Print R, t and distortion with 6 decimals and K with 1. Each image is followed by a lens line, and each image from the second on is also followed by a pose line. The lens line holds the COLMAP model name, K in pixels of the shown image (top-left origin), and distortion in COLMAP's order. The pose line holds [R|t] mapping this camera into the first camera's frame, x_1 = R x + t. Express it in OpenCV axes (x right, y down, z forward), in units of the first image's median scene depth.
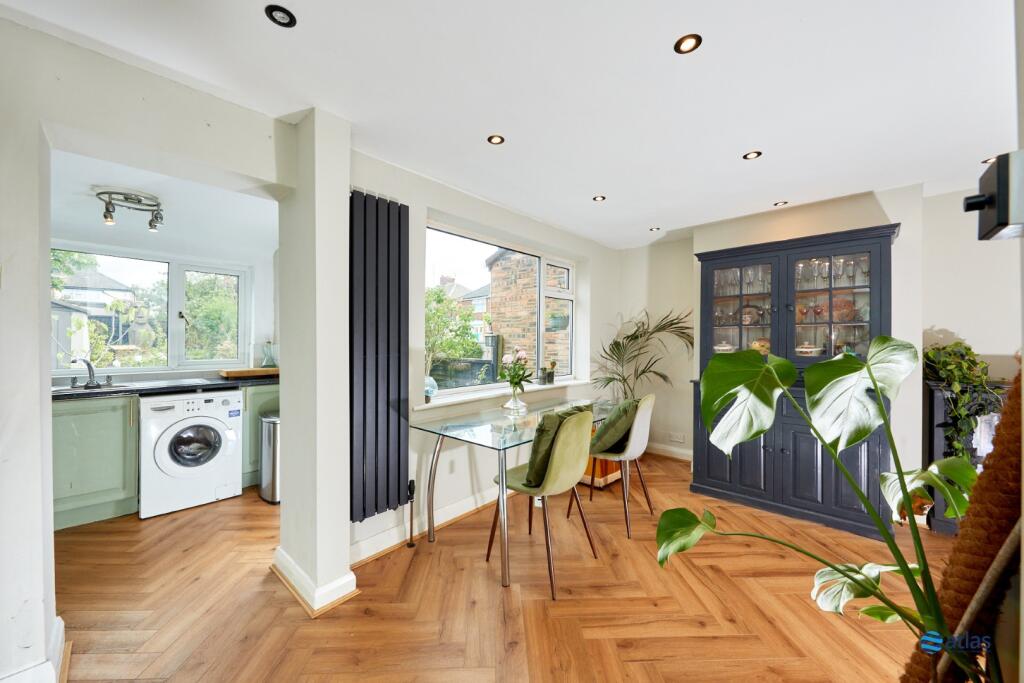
lens RADIAL K [[377.0, 0, 507.0], [0, 377.0, 338.9], [0, 0, 1]] dist [-0.001495, -0.000174]
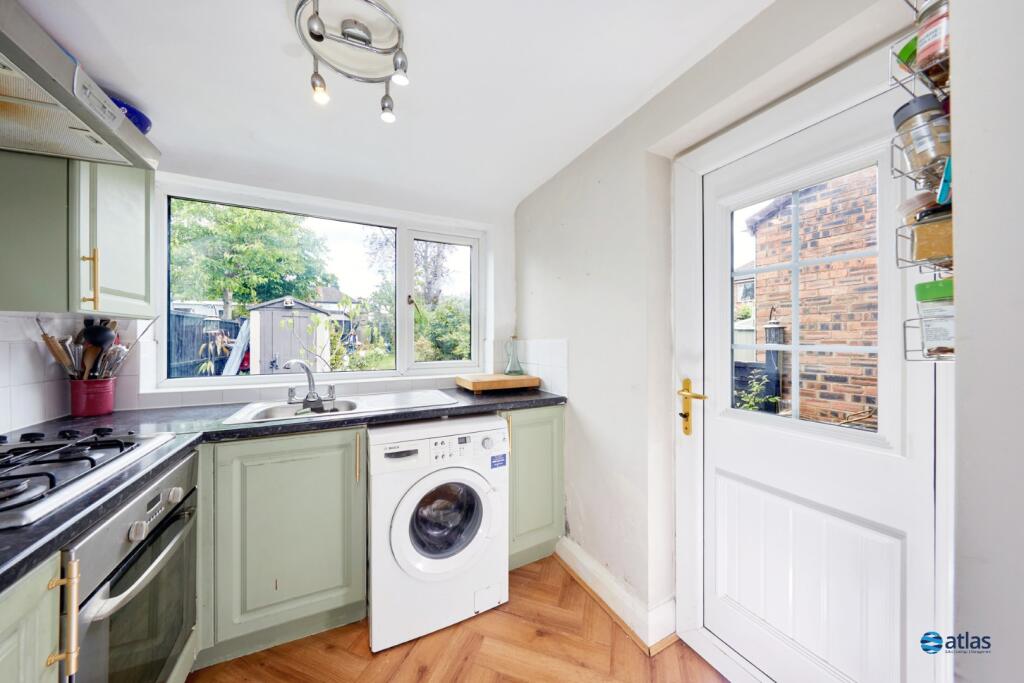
lens RADIAL K [[334.6, 0, 507.8], [0, 334.6, 338.5], [0, 0, 1]] dist [-0.001402, -0.000078]
pose [[0.936222, -0.002785, -0.351397, -0.565308], [0.005925, 0.999952, 0.007859, 0.009358], [0.351358, -0.009439, 0.936194, 0.566294]]
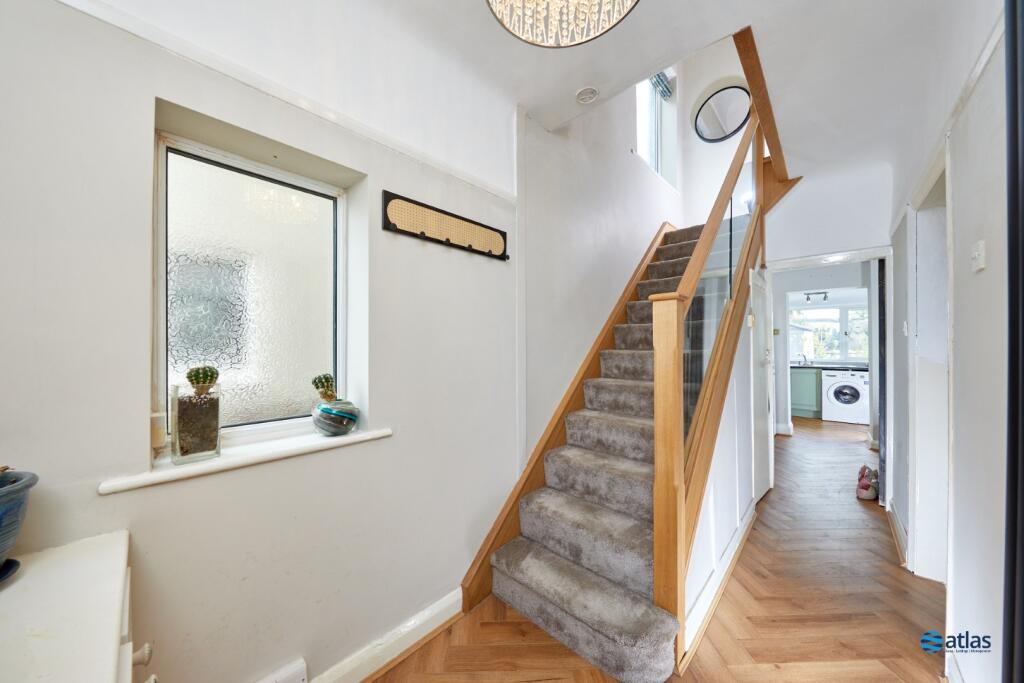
lens RADIAL K [[332.8, 0, 512.0], [0, 332.8, 341.5], [0, 0, 1]] dist [0.000467, 0.000043]
pose [[0.004164, -0.003824, -0.999984, 1.081593], [0.007474, 0.999965, -0.003793, -0.030646], [0.999963, -0.007458, 0.004193, -0.931915]]
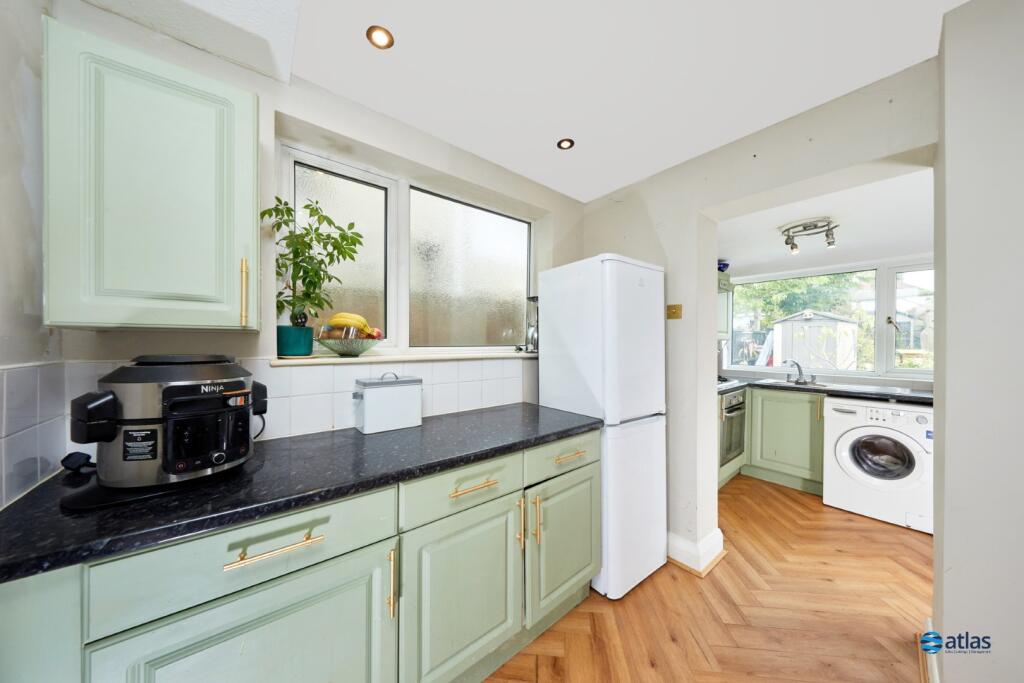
lens RADIAL K [[328.1, 0, 508.3], [0, 328.1, 345.4], [0, 0, 1]] dist [-0.000908, -0.000089]
pose [[-0.133589, 0.007660, -0.991007, 0.123756], [0.002031, 0.999970, 0.007456, -0.008600], [0.991035, -0.001017, -0.133601, 0.174740]]
